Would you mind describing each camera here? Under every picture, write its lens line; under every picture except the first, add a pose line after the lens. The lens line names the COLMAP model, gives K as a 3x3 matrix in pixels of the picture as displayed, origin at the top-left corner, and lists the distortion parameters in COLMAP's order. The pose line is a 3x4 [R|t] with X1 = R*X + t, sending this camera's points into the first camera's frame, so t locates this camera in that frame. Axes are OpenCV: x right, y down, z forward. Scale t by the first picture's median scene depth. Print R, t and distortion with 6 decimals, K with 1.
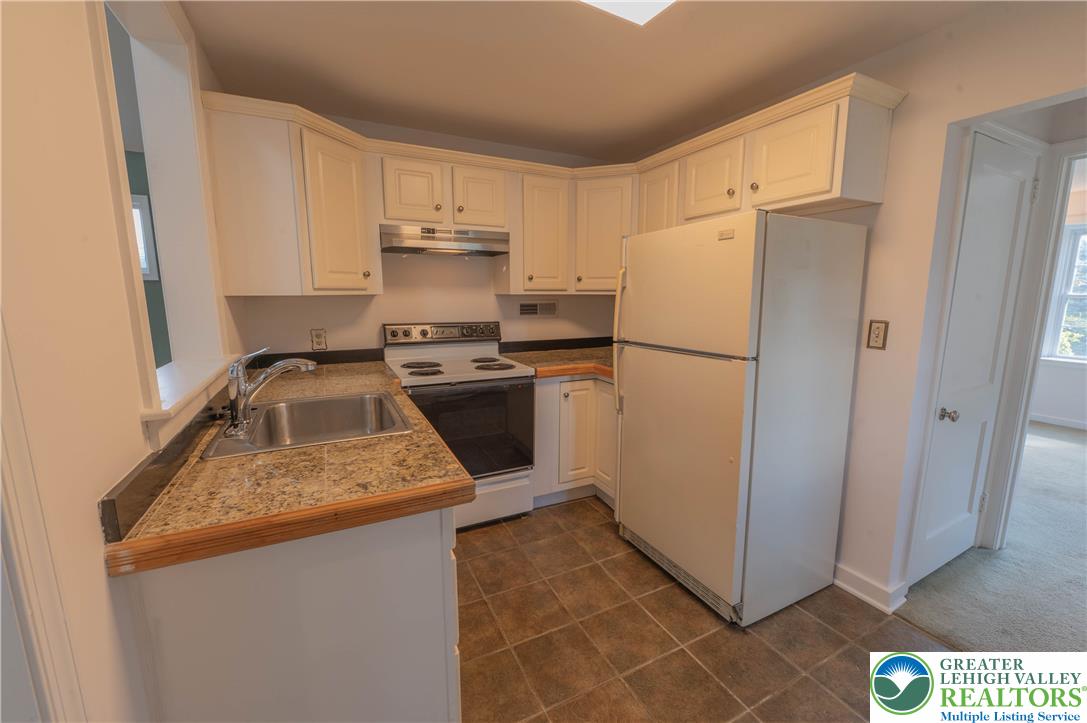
lens RADIAL K [[429.7, 0, 545.5], [0, 429.7, 360.2], [0, 0, 1]] dist [-0.005869, 0.000206]
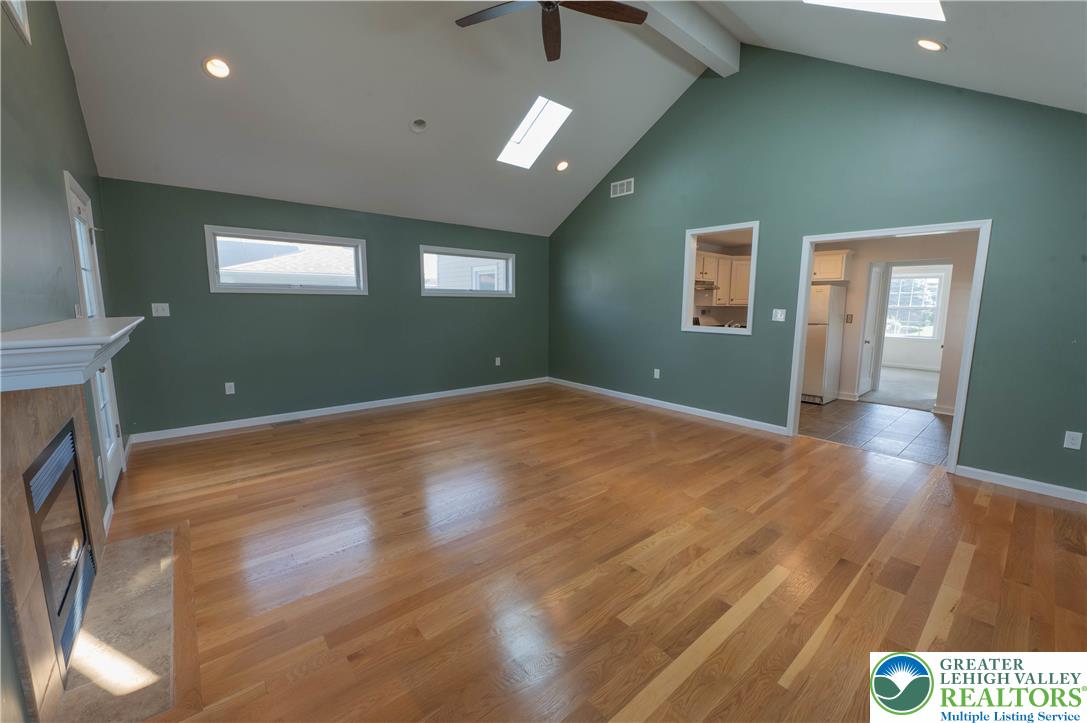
lens RADIAL K [[429.7, 0, 551.2], [0, 429.7, 363.7], [0, 0, 1]] dist [-0.005869, 0.000206]
pose [[0.969438, -0.028141, 0.243719, -1.962453], [0.030842, 0.999498, -0.007272, 0.208355], [-0.243392, 0.014566, 0.969819, -1.427240]]
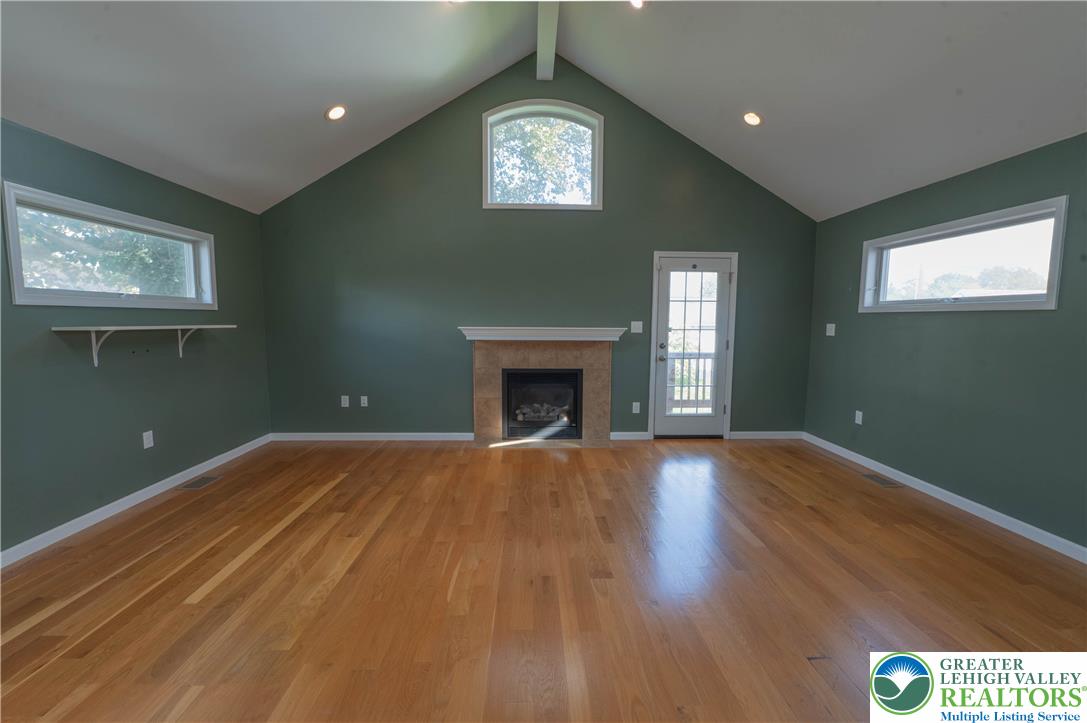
lens RADIAL K [[429.7, 0, 539.9], [0, 429.7, 361.7], [0, 0, 1]] dist [-0.005869, 0.000206]
pose [[-0.432299, 0.082773, -0.897923, -0.730301], [-0.146923, 0.976006, 0.160706, -0.064163], [0.889680, 0.201399, -0.409766, 0.383030]]
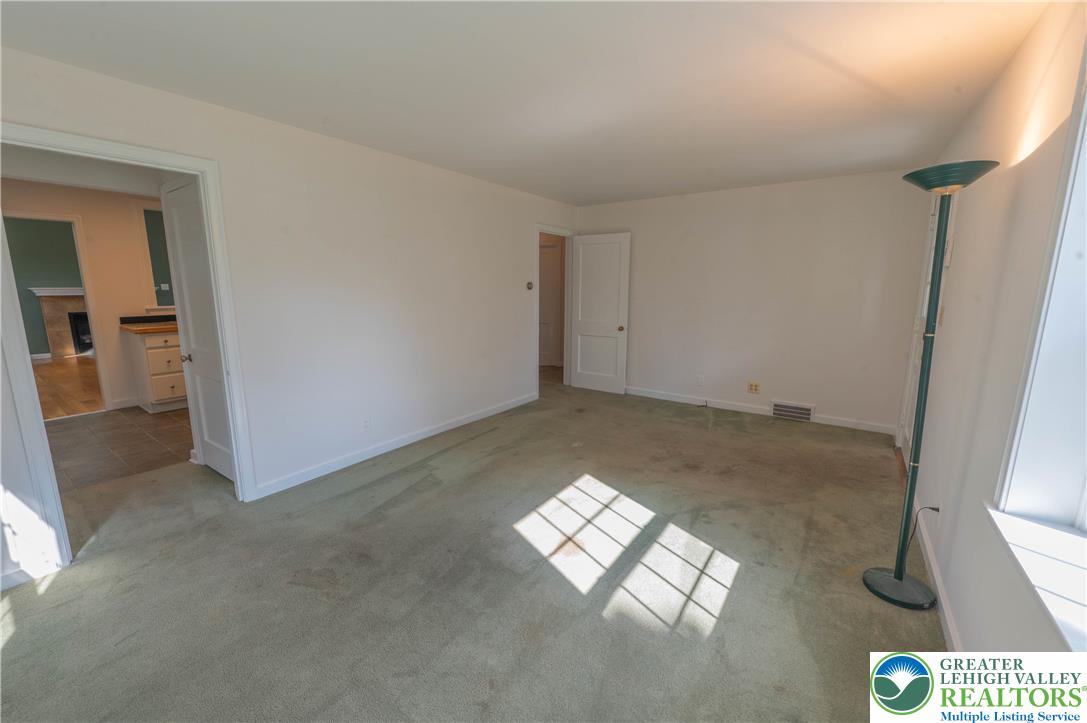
lens RADIAL K [[429.7, 0, 543.4], [0, 429.7, 361.1], [0, 0, 1]] dist [-0.005869, 0.000206]
pose [[0.463431, 0.156934, -0.872126, 2.520348], [-0.138732, 0.984906, 0.103509, -0.189227], [0.875206, 0.073023, 0.478208, 1.173414]]
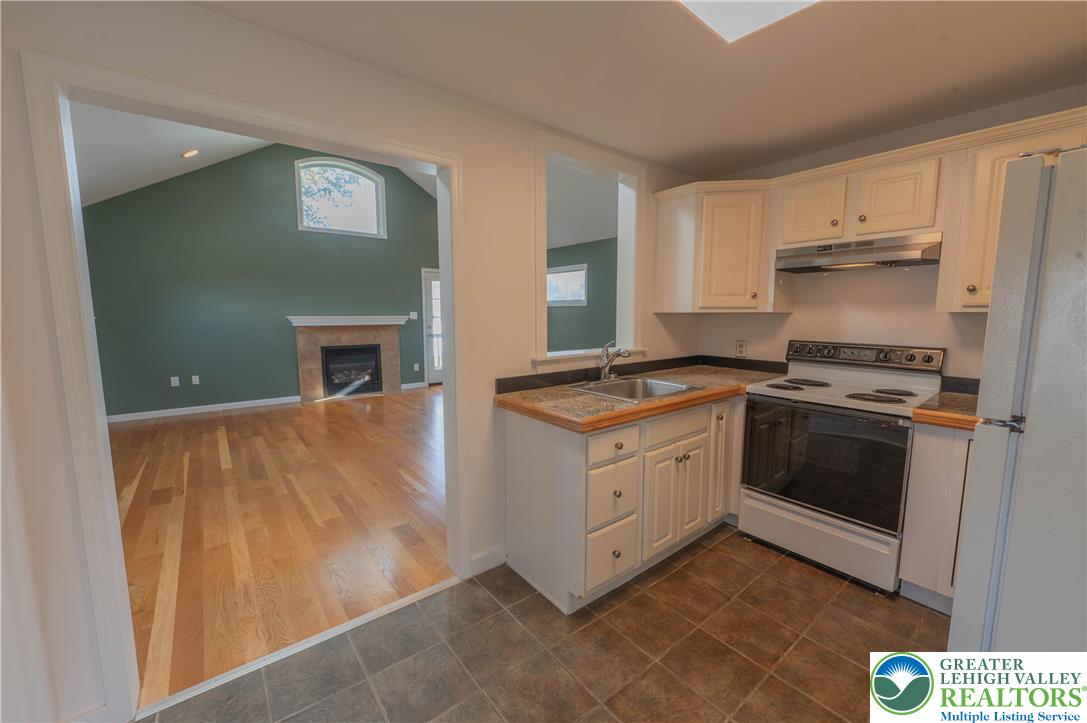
lens RADIAL K [[429.7, 0, 546.1], [0, 429.7, 360.7], [0, 0, 1]] dist [-0.005869, 0.000206]
pose [[0.203532, 0.106853, -0.973220, 0.648105], [-0.152349, 0.985375, 0.076327, -0.025942], [0.967143, 0.132734, 0.216834, 0.220577]]
